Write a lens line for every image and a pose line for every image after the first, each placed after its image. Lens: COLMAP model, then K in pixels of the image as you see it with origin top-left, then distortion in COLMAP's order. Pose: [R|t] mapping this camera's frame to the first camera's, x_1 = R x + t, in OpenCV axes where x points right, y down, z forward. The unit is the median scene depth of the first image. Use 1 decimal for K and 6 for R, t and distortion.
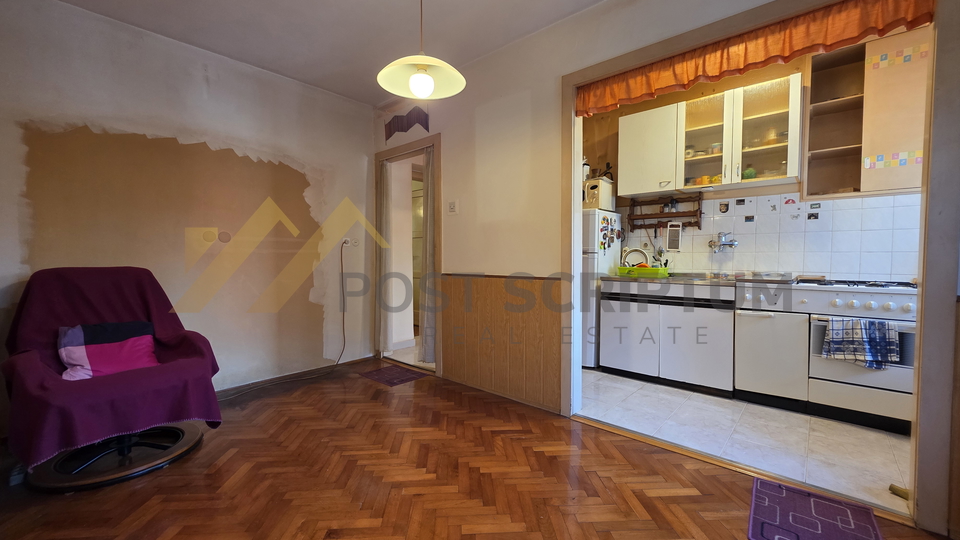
lens RADIAL K [[384.3, 0, 484.7], [0, 384.3, 271.9], [0, 0, 1]] dist [-0.000402, -0.000123]
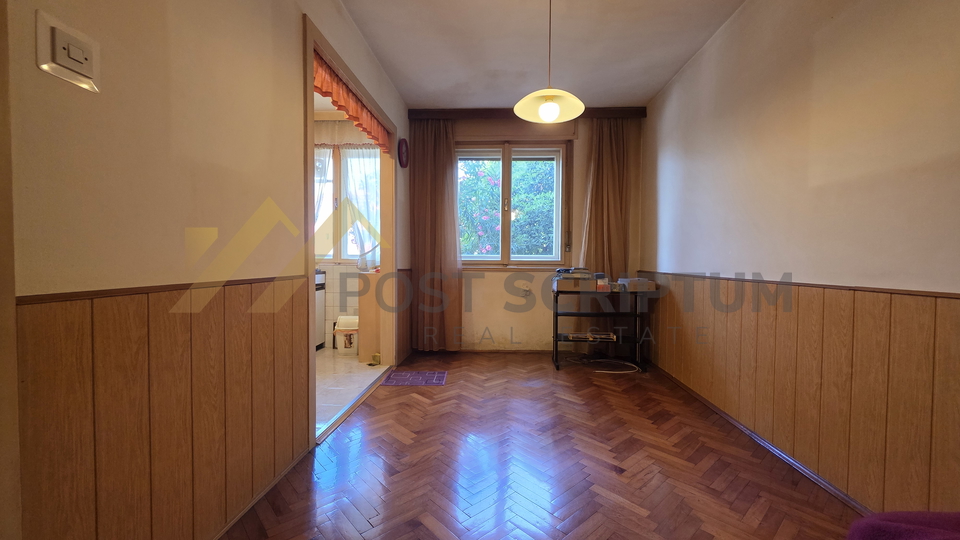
lens RADIAL K [[384.3, 0, 484.7], [0, 384.3, 271.9], [0, 0, 1]] dist [-0.000402, -0.000123]
pose [[-0.619777, -0.026435, 0.784333, -0.570306], [0.028122, 0.998043, 0.055860, -0.020026], [-0.784274, 0.056677, -0.617820, 1.087243]]
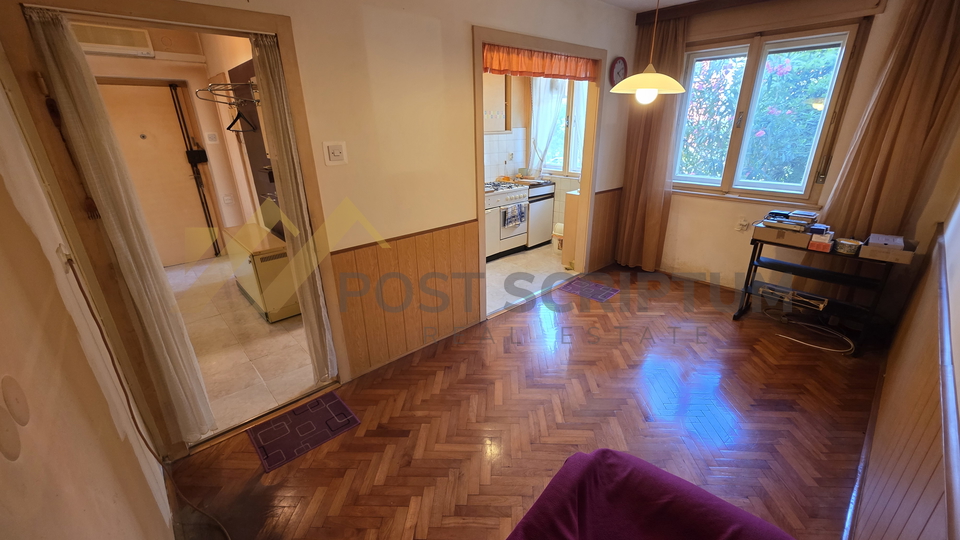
lens RADIAL K [[384.3, 0, 484.7], [0, 384.3, 271.9], [0, 0, 1]] dist [-0.000402, -0.000123]
pose [[0.105858, -0.359915, 0.926960, -0.872877], [0.057766, 0.932850, 0.355605, -0.229371], [-0.992702, 0.015903, 0.119540, 0.760644]]
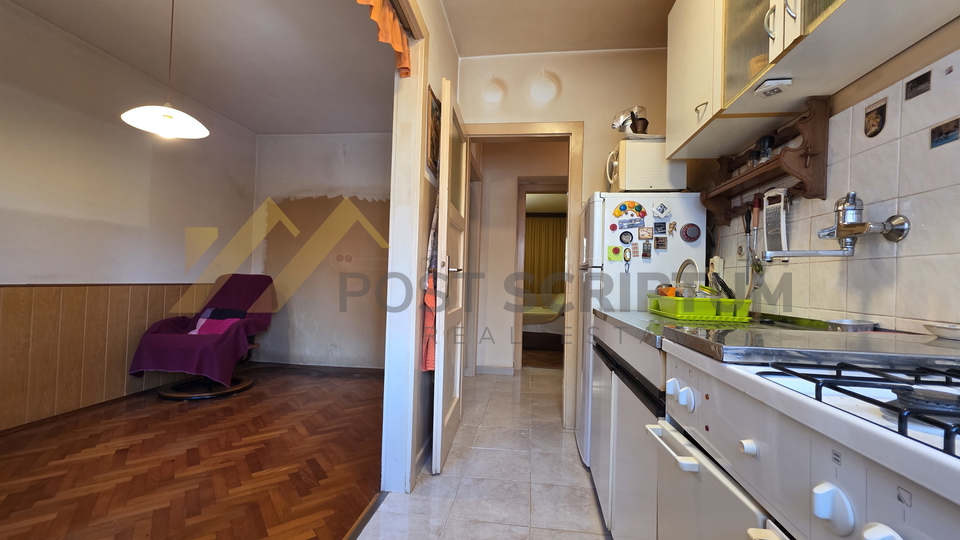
lens RADIAL K [[384.3, 0, 484.7], [0, 384.3, 271.9], [0, 0, 1]] dist [-0.000402, -0.000123]
pose [[0.565652, -0.002616, -0.824640, 0.820060], [-0.060935, 0.997129, -0.044960, -0.007465], [0.822390, 0.075681, 0.563869, 0.651982]]
